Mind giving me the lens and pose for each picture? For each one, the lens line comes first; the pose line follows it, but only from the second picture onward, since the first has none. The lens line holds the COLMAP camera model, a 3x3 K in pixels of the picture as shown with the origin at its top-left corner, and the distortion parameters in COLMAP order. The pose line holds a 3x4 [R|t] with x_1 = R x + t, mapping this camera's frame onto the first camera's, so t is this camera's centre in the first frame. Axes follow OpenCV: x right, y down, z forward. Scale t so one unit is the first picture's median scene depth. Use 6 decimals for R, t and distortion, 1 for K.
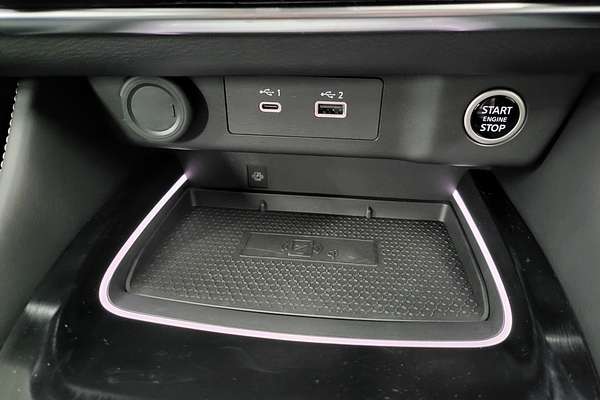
lens RADIAL K [[434.2, 0, 299.8], [0, 434.2, 199.9], [0, 0, 1]] dist [0.013393, -0.017831]
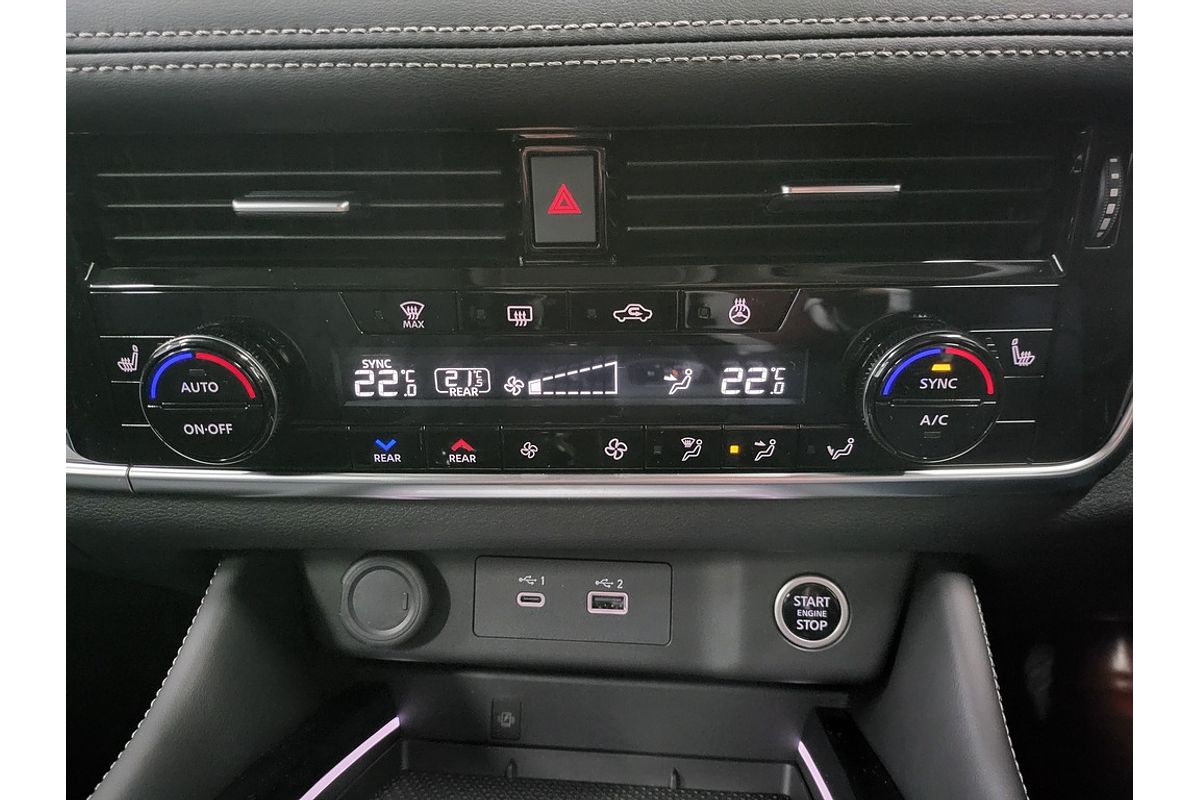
lens RADIAL K [[868.5, 0, 601.4], [0, 868.5, 399.7], [0, 0, 1]] dist [0.013393, -0.017831]
pose [[0.999865, 0.016412, -0.000013, 0.053572], [-0.013793, 0.839857, -0.542633, 0.336038], [-0.008895, 0.542560, 0.839970, -0.515979]]
